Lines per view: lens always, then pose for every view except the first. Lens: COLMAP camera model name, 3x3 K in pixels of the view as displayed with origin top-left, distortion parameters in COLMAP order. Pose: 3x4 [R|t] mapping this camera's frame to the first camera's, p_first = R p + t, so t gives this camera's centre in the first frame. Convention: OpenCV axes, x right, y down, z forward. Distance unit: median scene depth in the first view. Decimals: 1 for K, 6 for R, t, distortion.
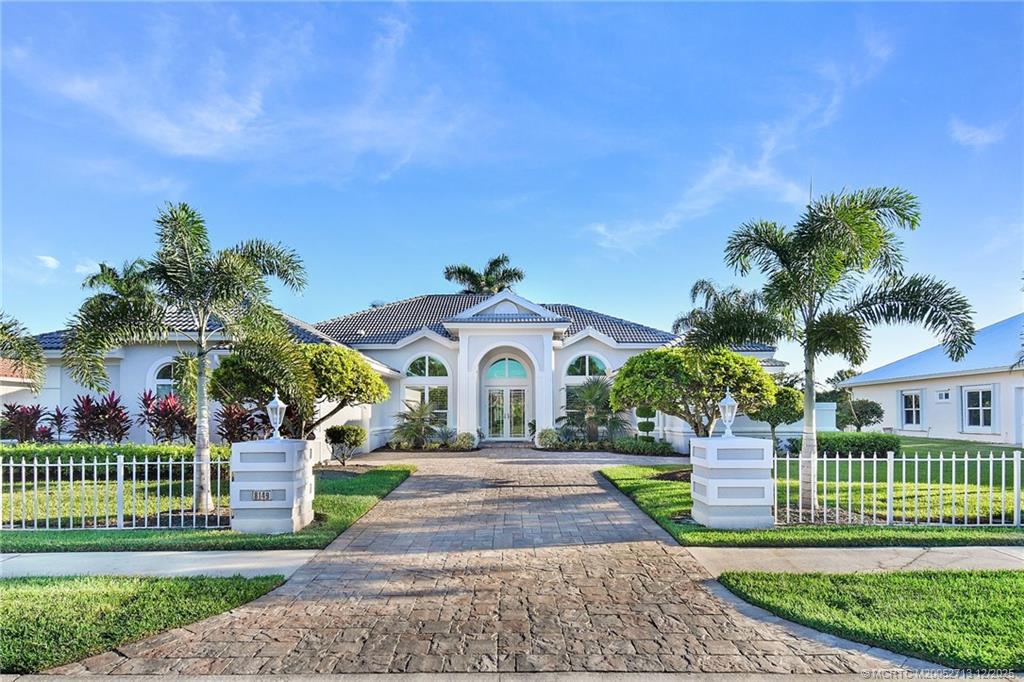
lens RADIAL K [[469.3, 0, 512.0], [0, 469.3, 341.0], [0, 0, 1]] dist [0.002868, 0.000541]
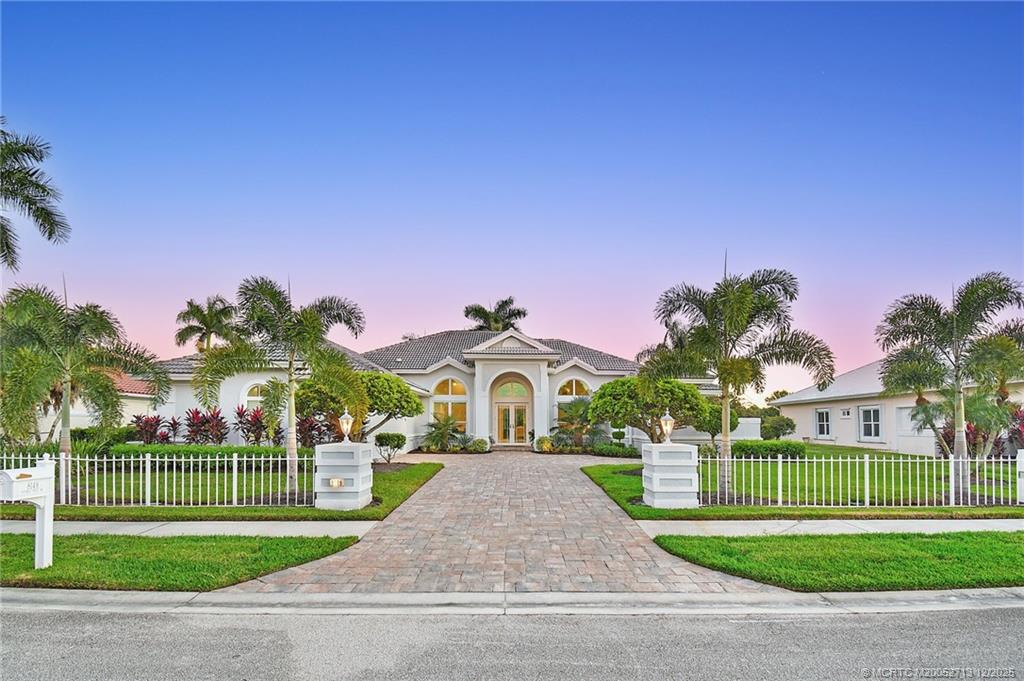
lens RADIAL K [[469.3, 0, 512.0], [0, 469.3, 340.5], [0, 0, 1]] dist [0.002868, 0.000541]
pose [[0.999860, 0.003523, -0.016337, 0.010915], [-0.003738, 0.999906, -0.013177, -0.067072], [0.016289, 0.013236, 0.999780, -0.335812]]
